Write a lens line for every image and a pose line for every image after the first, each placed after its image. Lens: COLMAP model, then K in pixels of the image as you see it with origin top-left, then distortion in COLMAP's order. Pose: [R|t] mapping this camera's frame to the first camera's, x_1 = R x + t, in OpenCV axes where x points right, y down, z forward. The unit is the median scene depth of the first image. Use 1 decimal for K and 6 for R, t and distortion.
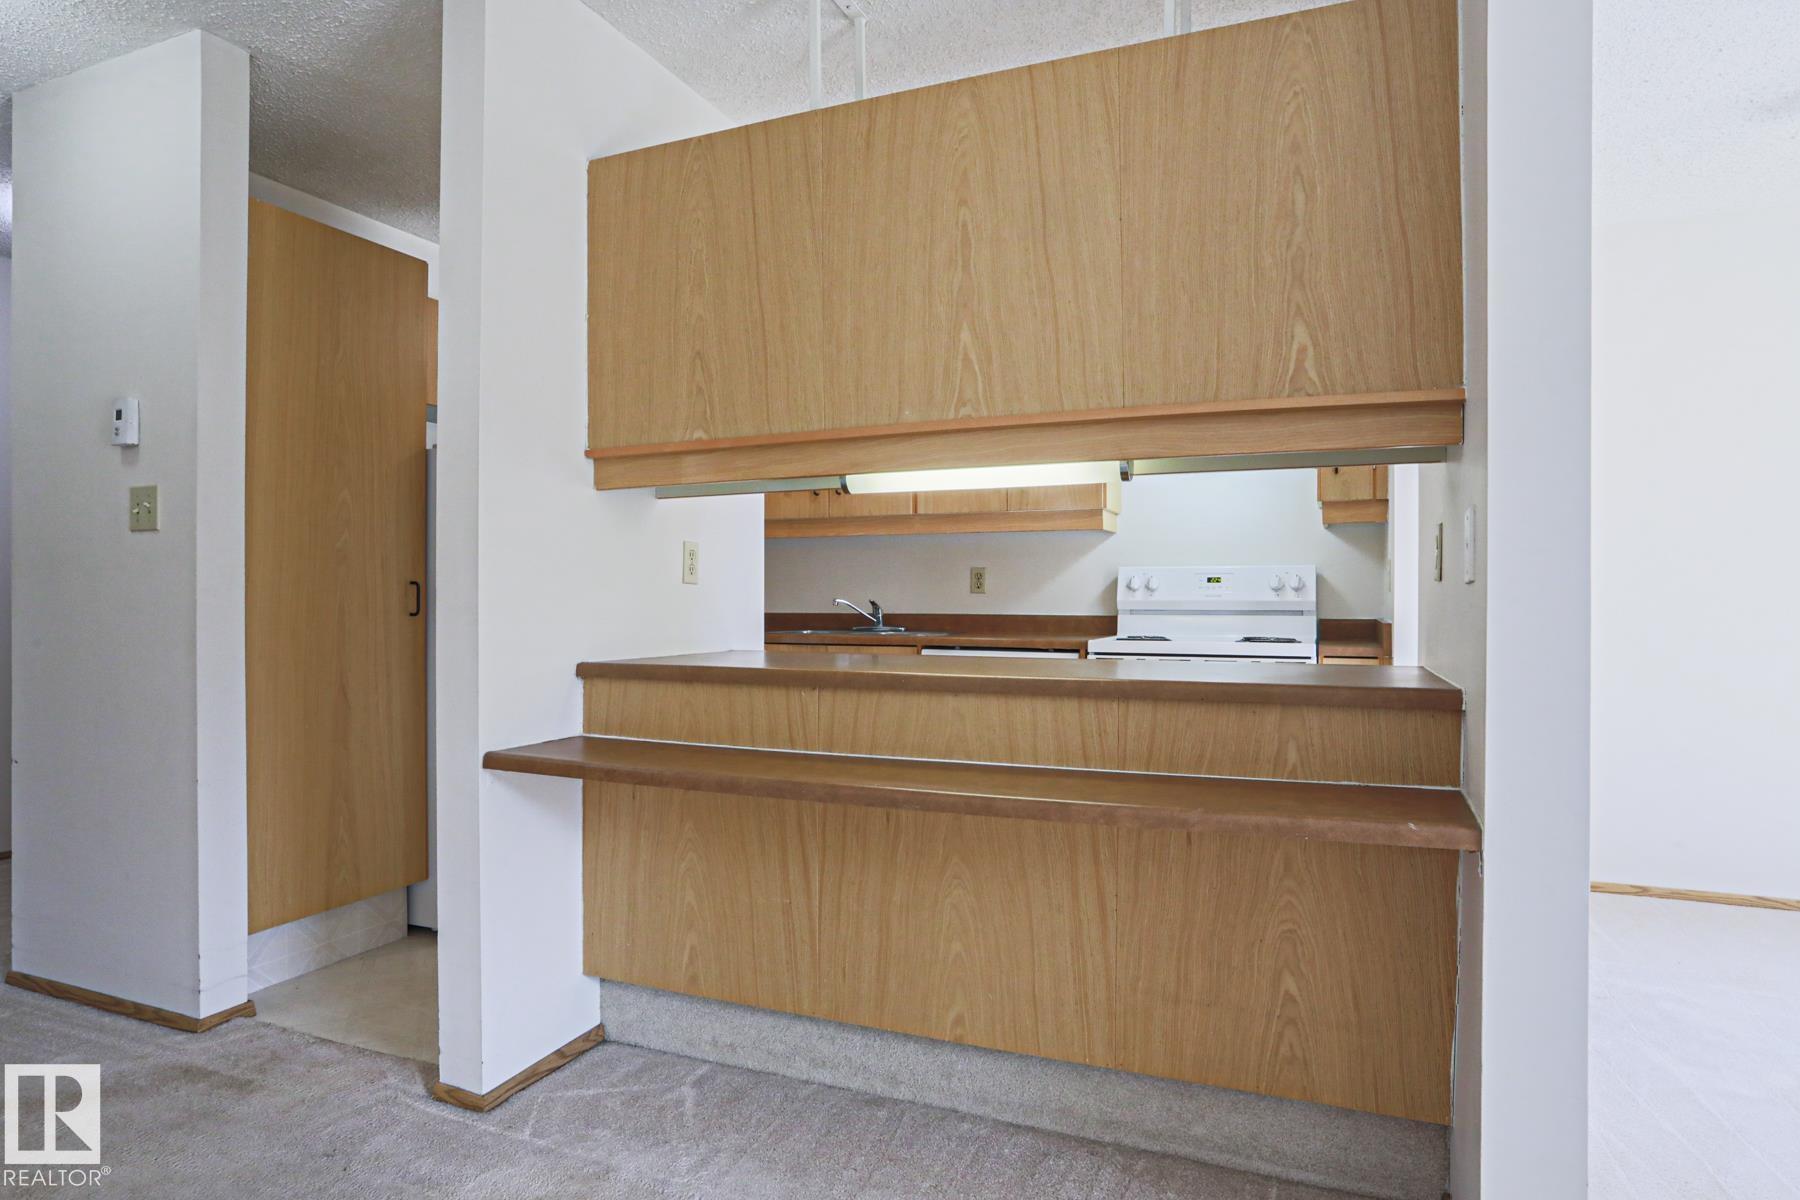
lens RADIAL K [[1021.7, 0, 857.3], [0, 1021.7, 602.0], [0, 0, 1]] dist [-0.053338, 0.000883]
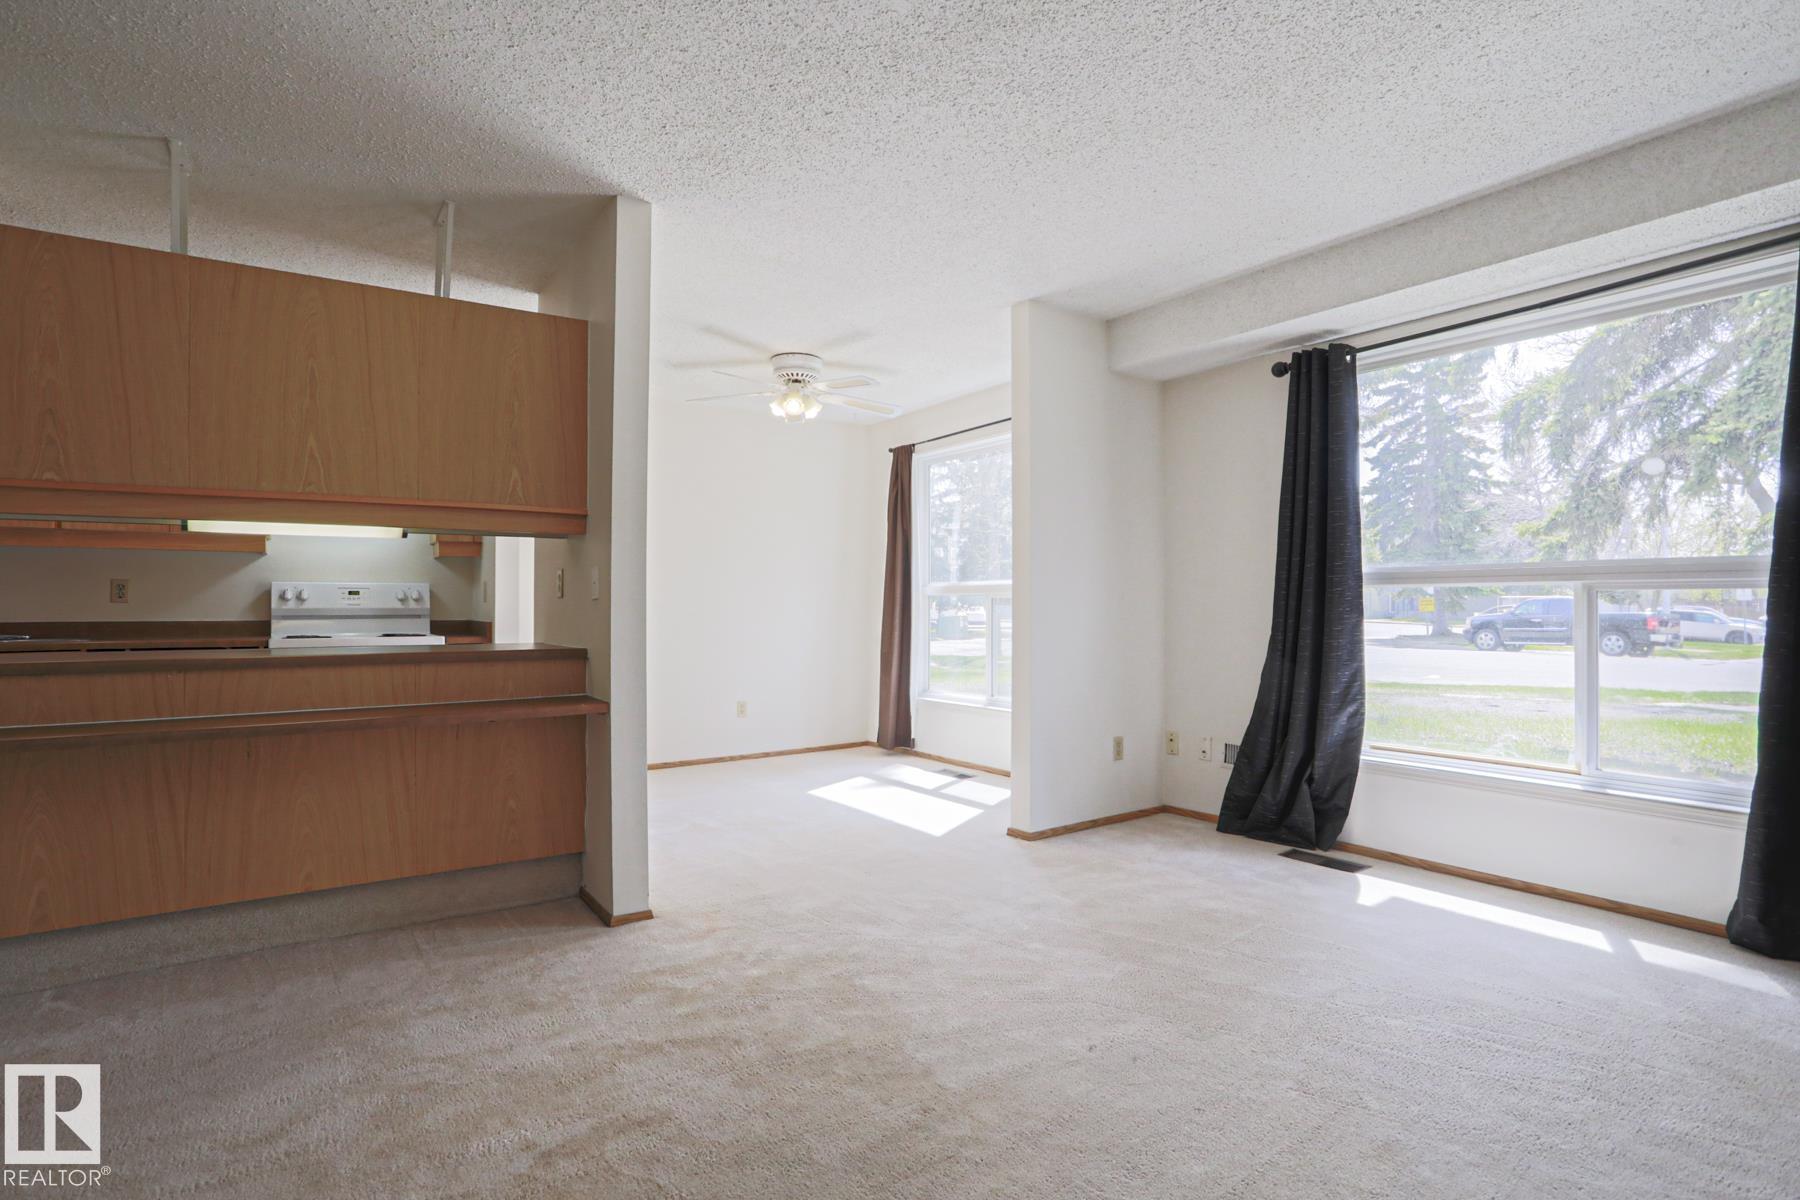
lens RADIAL K [[900.4, 0, 891.1], [0, 900.4, 594.7], [0, 0, 1]] dist [-0.069225, 0.040115]
pose [[0.520812, 0.008749, 0.853626, -0.533937], [0.004862, 0.999901, -0.013214, -0.000372], [-0.853657, 0.011032, 0.520718, -0.433086]]
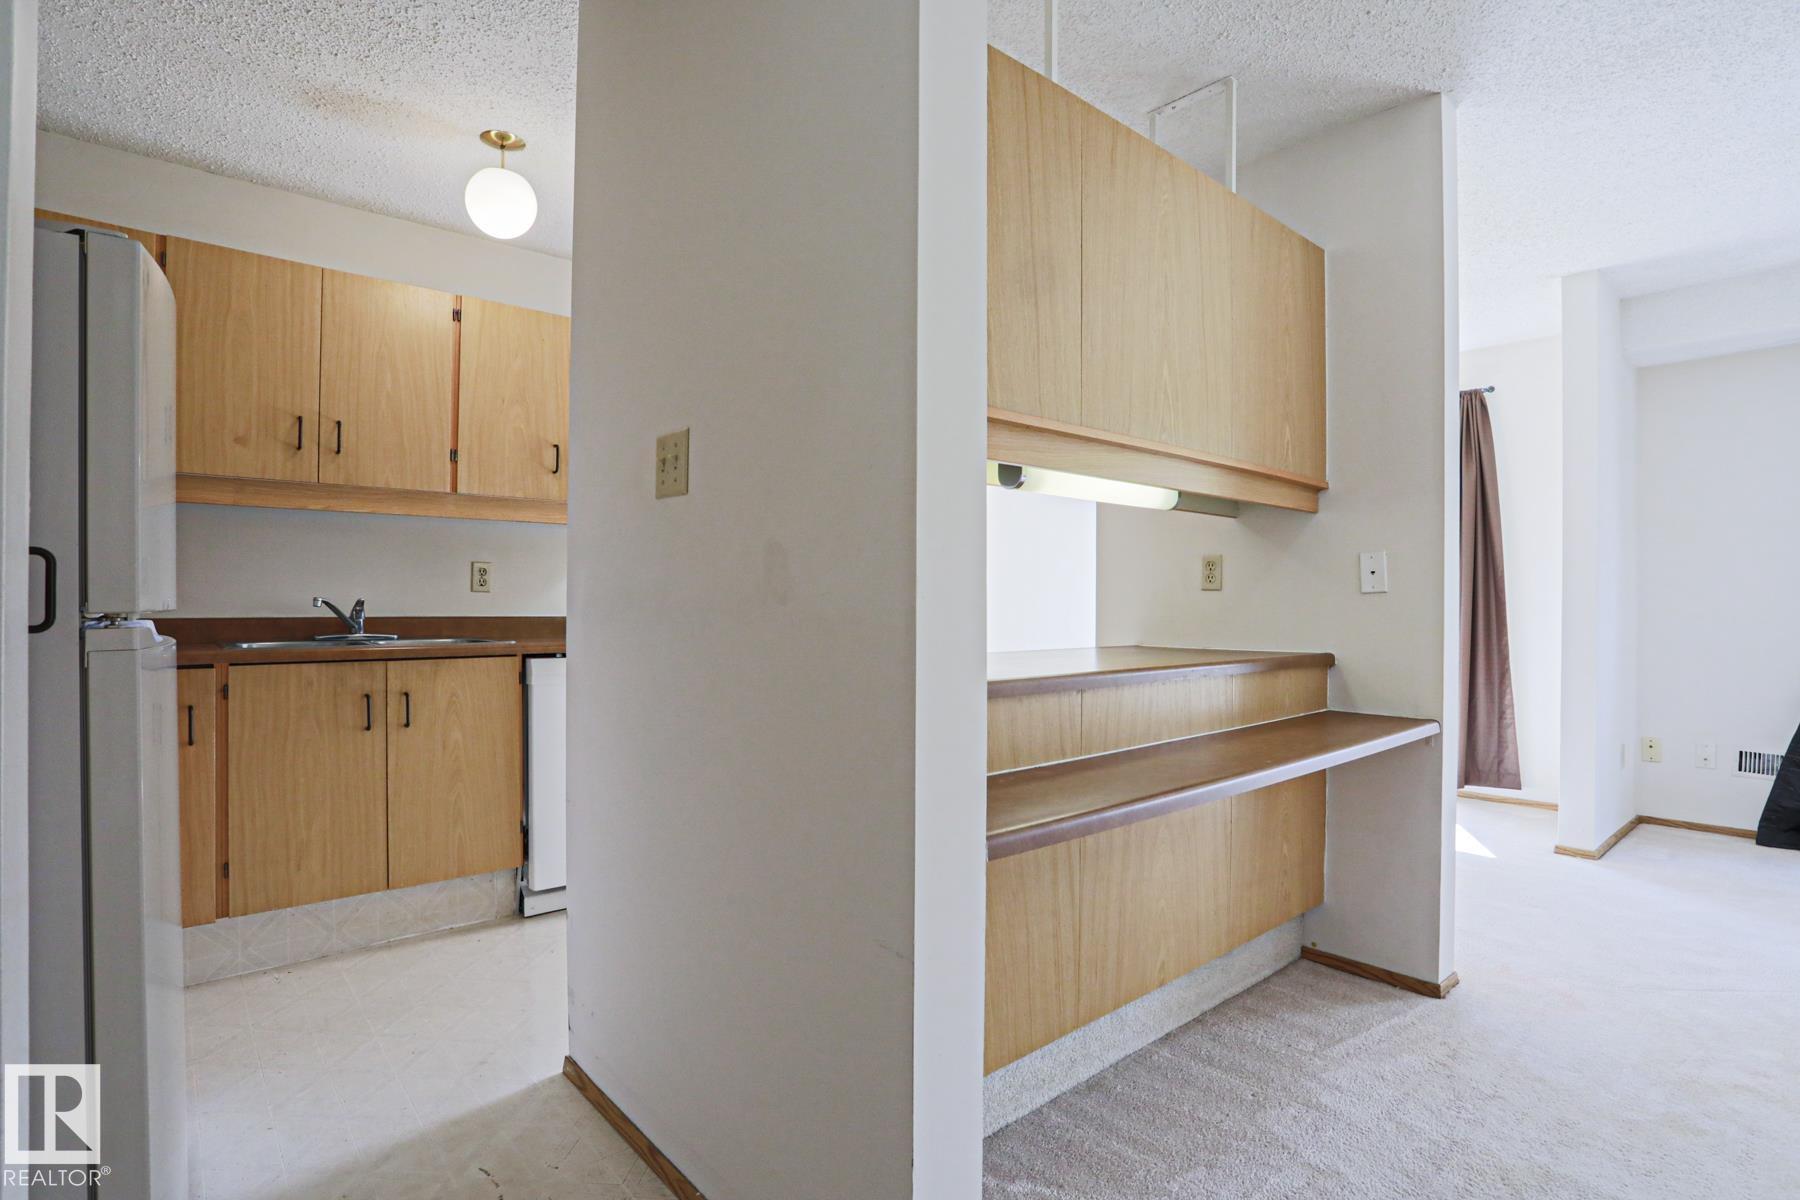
lens RADIAL K [[884.4, 0, 887.8], [0, 884.4, 607.6], [0, 0, 1]] dist [-0.021674, 0.001132]
pose [[0.427233, -0.004722, 0.904129, -0.853339], [-0.002491, 0.999976, 0.006400, -0.000384], [-0.904138, -0.004986, 0.427211, 0.783164]]
